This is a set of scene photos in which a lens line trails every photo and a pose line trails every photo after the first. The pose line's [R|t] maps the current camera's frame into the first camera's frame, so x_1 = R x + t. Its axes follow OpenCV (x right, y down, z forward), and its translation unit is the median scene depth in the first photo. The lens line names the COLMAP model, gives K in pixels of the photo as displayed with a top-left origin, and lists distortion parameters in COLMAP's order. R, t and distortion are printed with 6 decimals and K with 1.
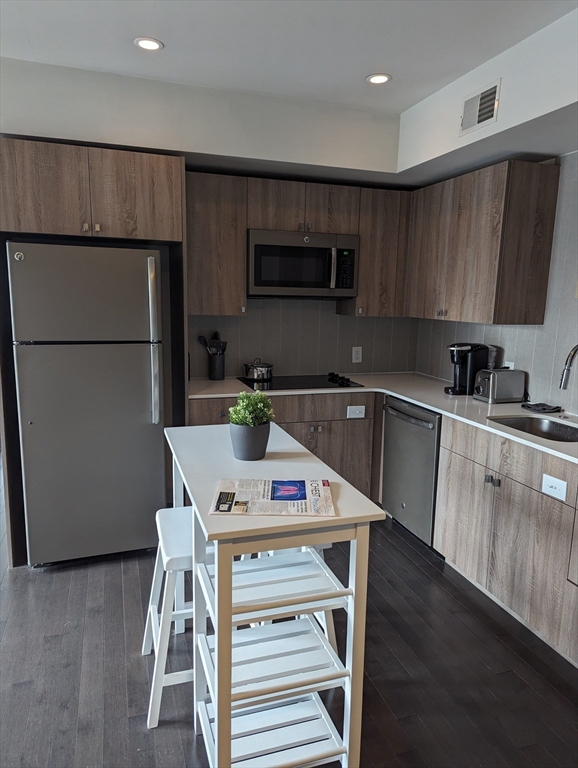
lens RADIAL K [[541.9, 0, 292.4], [0, 541.9, 384.8], [0, 0, 1]] dist [0.035866, -0.001755]
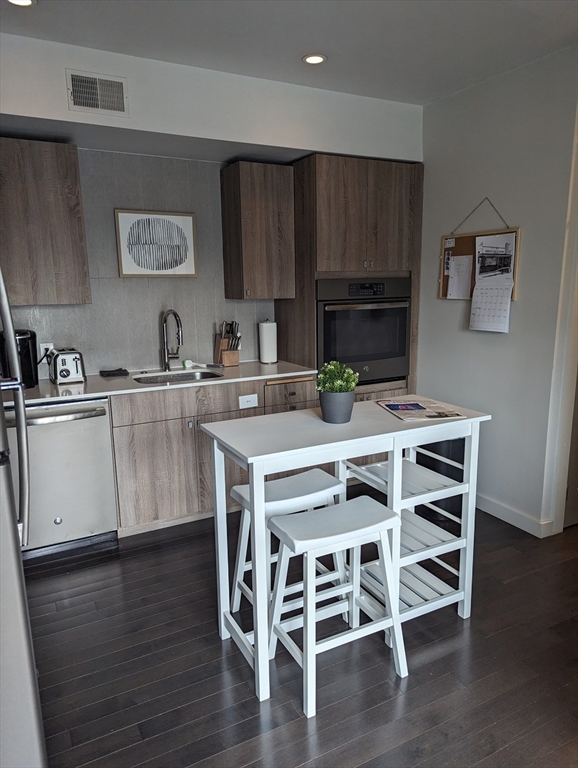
lens RADIAL K [[541.9, 0, 292.4], [0, 541.9, 384.8], [0, 0, 1]] dist [0.035866, -0.001755]
pose [[-0.159259, -0.207961, 0.965085, -0.807074], [0.174287, 0.956285, 0.234826, -0.154925], [-0.971731, 0.205600, -0.116052, 0.859502]]
